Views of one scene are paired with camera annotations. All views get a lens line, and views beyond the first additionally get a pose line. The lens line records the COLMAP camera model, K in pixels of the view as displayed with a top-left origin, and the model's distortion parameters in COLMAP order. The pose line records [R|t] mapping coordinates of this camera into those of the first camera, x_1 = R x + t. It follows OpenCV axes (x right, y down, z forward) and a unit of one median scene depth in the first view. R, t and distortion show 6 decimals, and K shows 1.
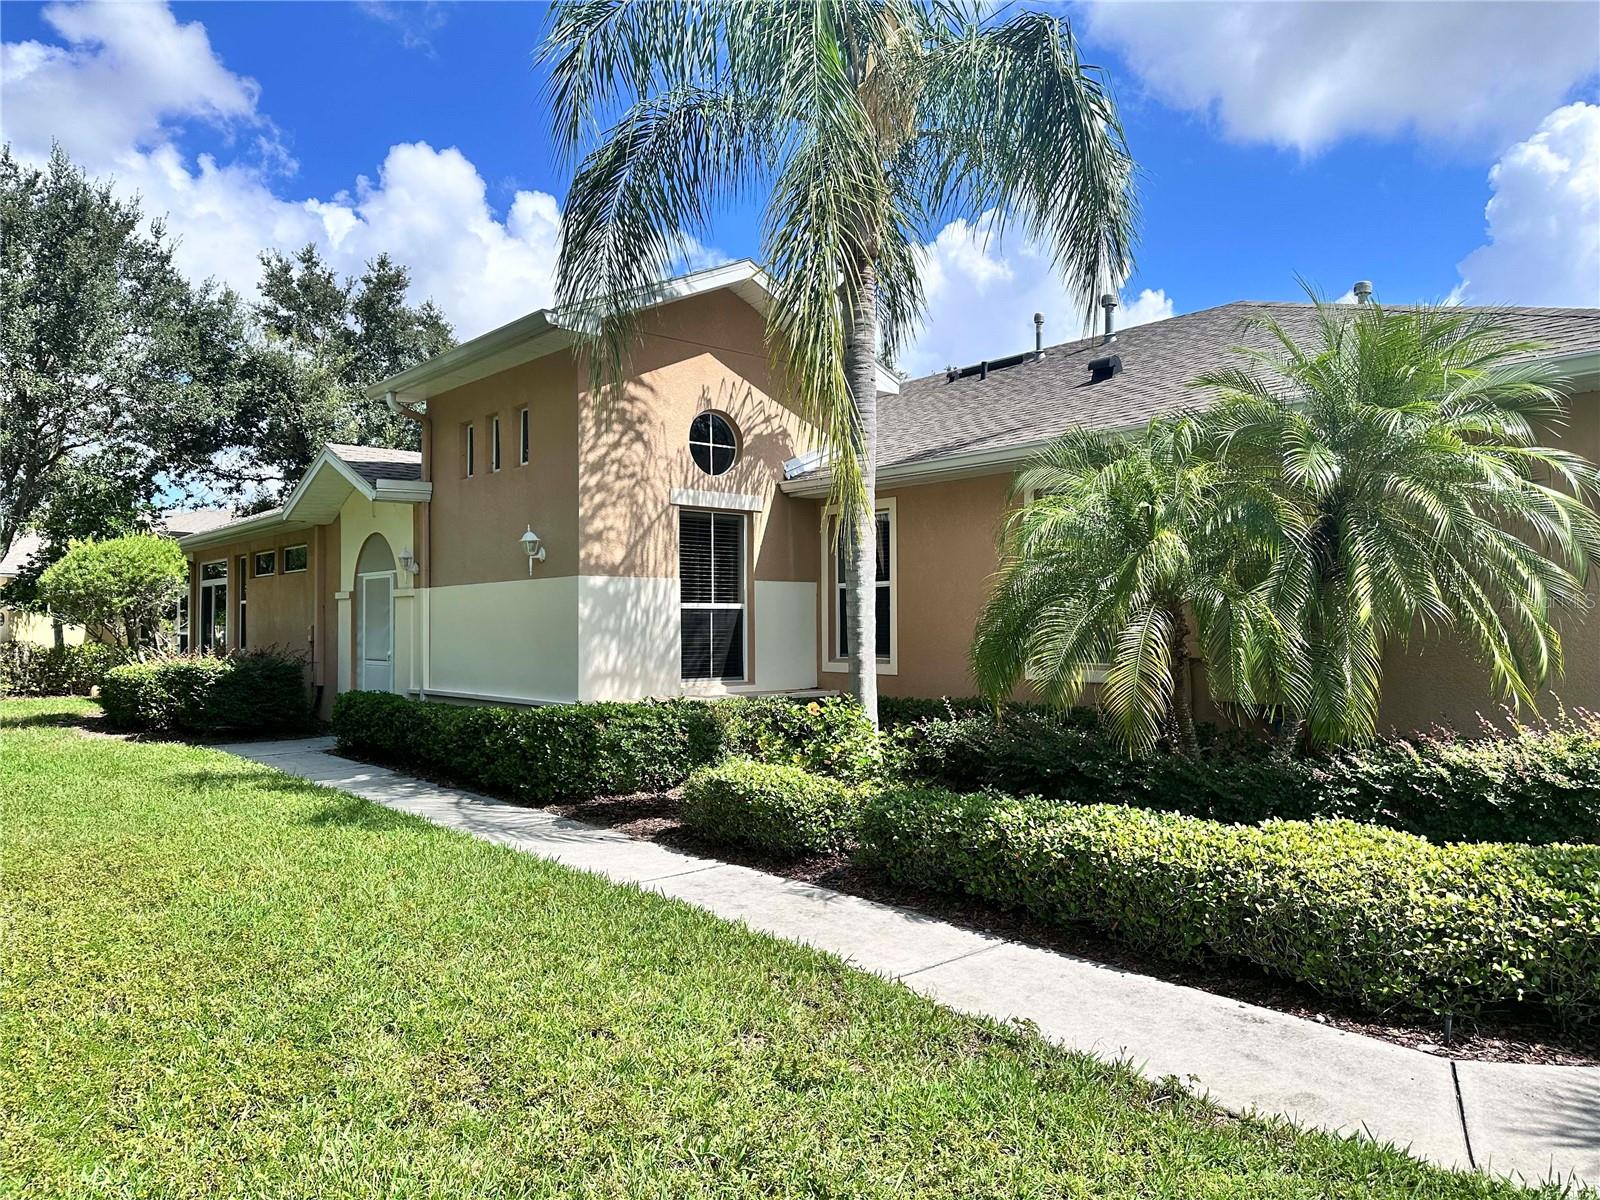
lens RADIAL K [[1122.2, 0, 806.5], [0, 1122.2, 596.9], [0, 0, 1]] dist [0.060126, -0.077333]
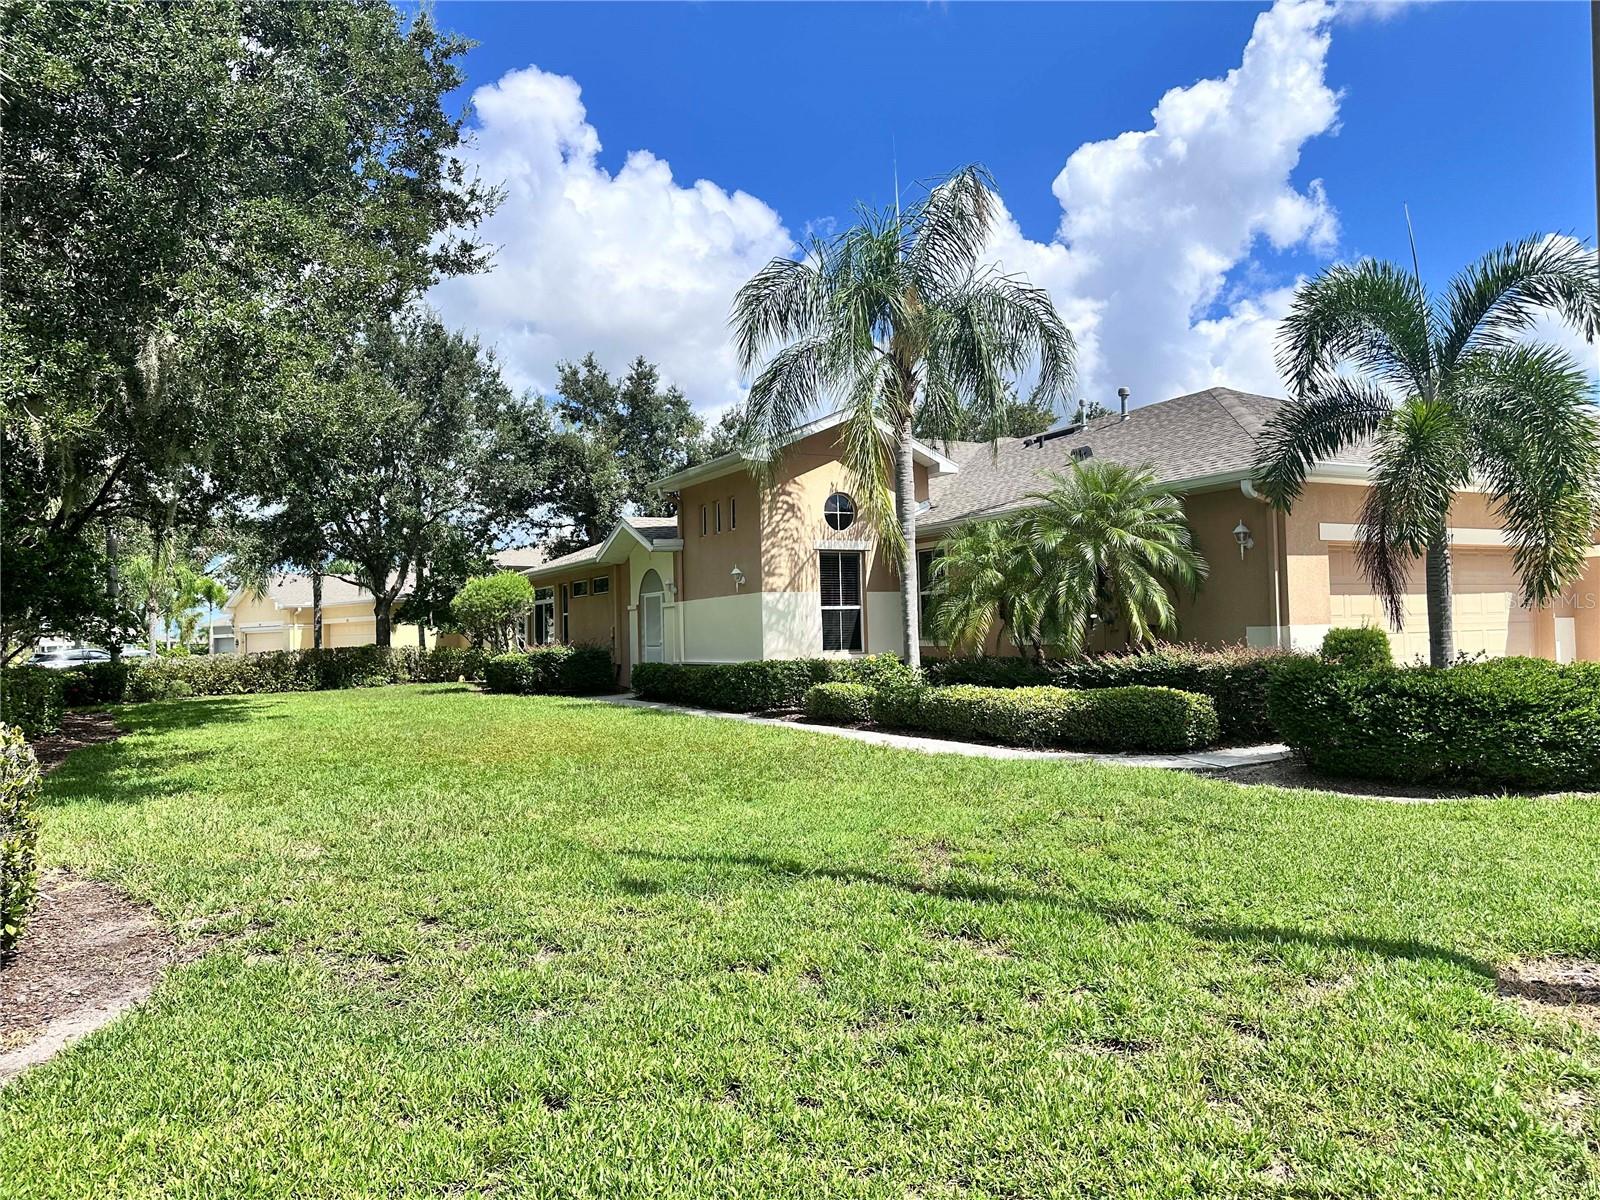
lens RADIAL K [[1122.2, 0, 804.9], [0, 1122.2, 600.4], [0, 0, 1]] dist [0.060126, -0.077333]
pose [[0.978450, -0.026864, -0.204729, 0.185925], [0.026193, 0.999639, -0.005988, 0.005195], [0.204816, 0.000497, 0.978800, -0.599558]]
